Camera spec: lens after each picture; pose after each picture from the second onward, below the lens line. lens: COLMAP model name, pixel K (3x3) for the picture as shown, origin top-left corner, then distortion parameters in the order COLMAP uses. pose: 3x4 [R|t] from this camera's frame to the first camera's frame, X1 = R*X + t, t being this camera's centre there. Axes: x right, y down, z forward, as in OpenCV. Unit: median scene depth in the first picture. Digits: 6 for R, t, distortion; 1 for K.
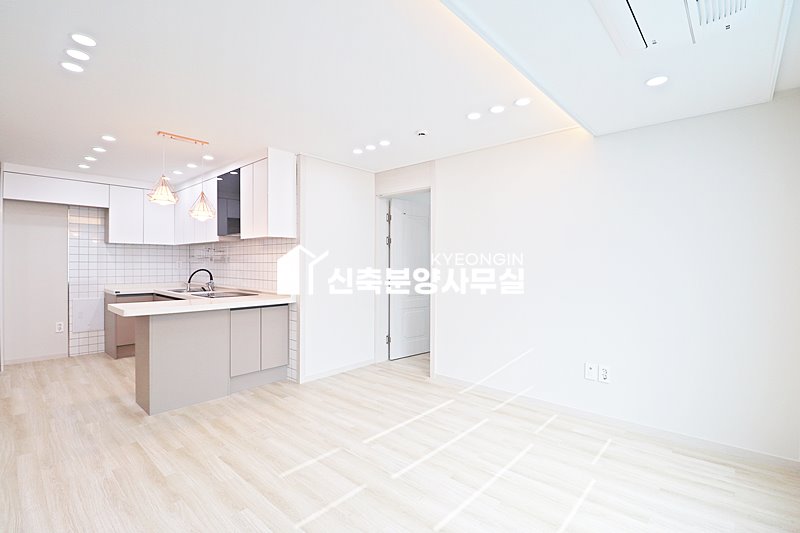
lens RADIAL K [[371.8, 0, 398.9], [0, 371.8, 262.1], [0, 0, 1]] dist [-0.006915, -0.006931]
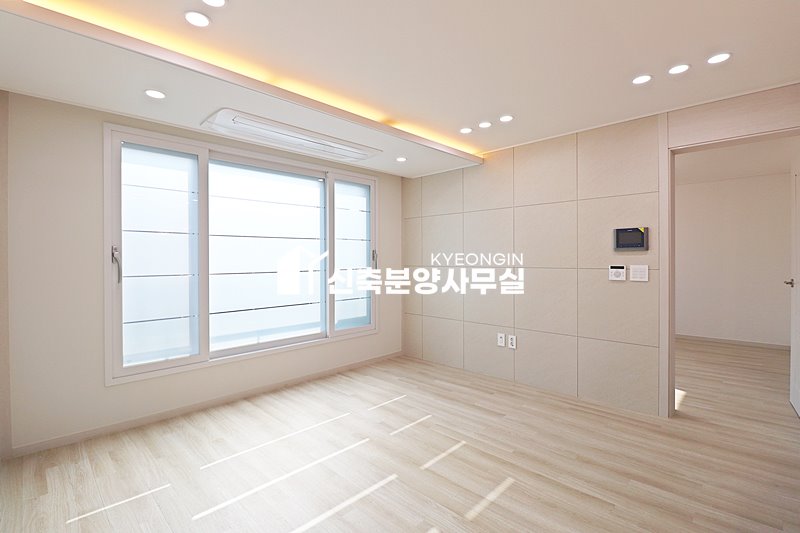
lens RADIAL K [[371.8, 0, 397.4], [0, 371.8, 259.2], [0, 0, 1]] dist [-0.006915, -0.006931]
pose [[-0.999089, 0.001452, 0.042658, -0.048103], [0.001347, 0.999996, -0.002492, 0.005146], [-0.042662, -0.002432, -0.999087, 1.438429]]
